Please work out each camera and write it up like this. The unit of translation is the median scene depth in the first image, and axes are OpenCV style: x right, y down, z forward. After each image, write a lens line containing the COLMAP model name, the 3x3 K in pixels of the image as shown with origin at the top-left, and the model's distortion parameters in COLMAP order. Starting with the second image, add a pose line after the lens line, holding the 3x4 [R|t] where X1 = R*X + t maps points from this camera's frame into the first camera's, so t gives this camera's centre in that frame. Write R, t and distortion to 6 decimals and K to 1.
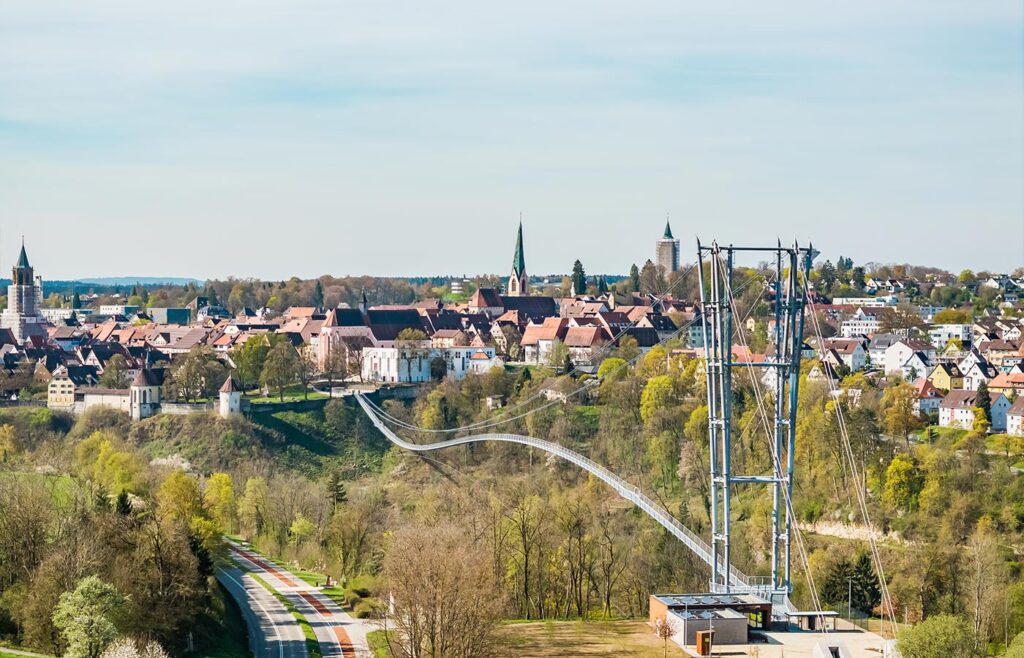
lens RADIAL K [[2139.1, 0, 512.0], [0, 2139.1, 329.0], [0, 0, 1]] dist [-0.167410, 1.713468]
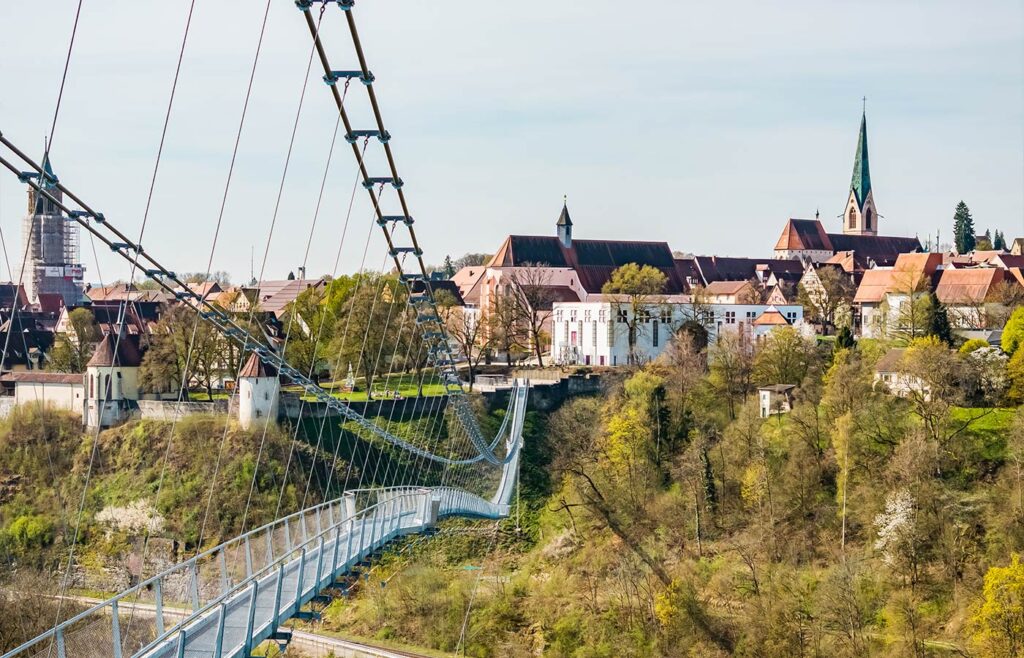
lens RADIAL K [[2070.0, 0, 512.0], [0, 2070.0, 329.0], [0, 0, 1]] dist [-0.089486, 0.104561]
pose [[0.982823, 0.001419, -0.184545, 0.017385], [-0.003997, 0.999900, -0.013597, 0.023673], [0.184507, 0.014101, 0.982730, 0.514602]]
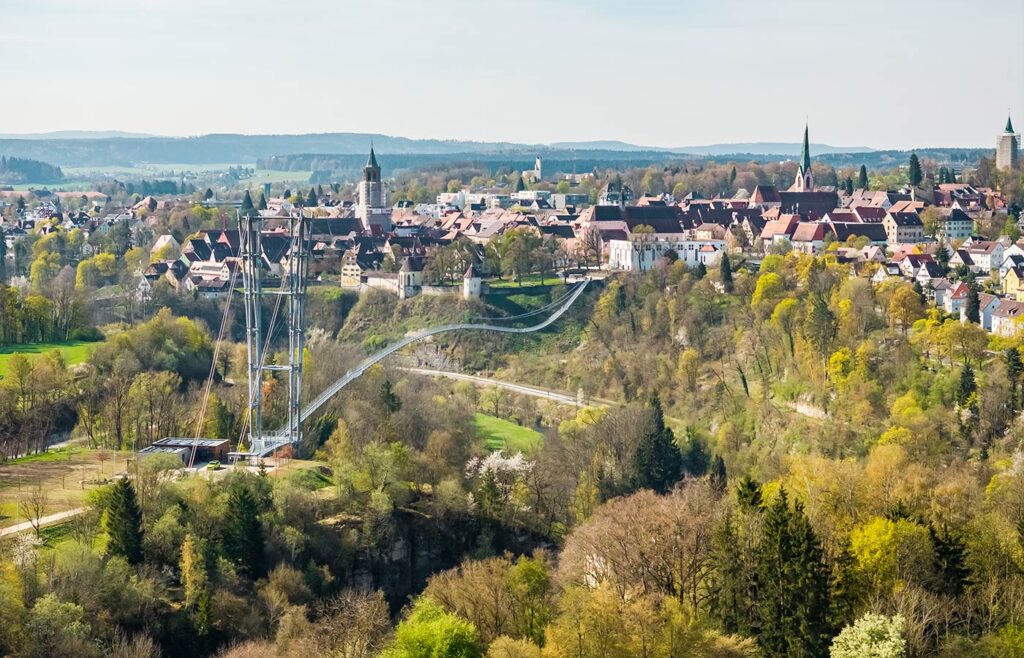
lens RADIAL K [[2139.1, 0, 512.0], [0, 2139.1, 329.0], [0, 0, 1]] dist [-0.167410, 1.713468]
pose [[0.949882, 0.025098, -0.311599, 0.258718], [-0.004829, 0.997831, 0.065649, -0.020254], [0.312570, -0.060854, 0.947943, -0.133064]]
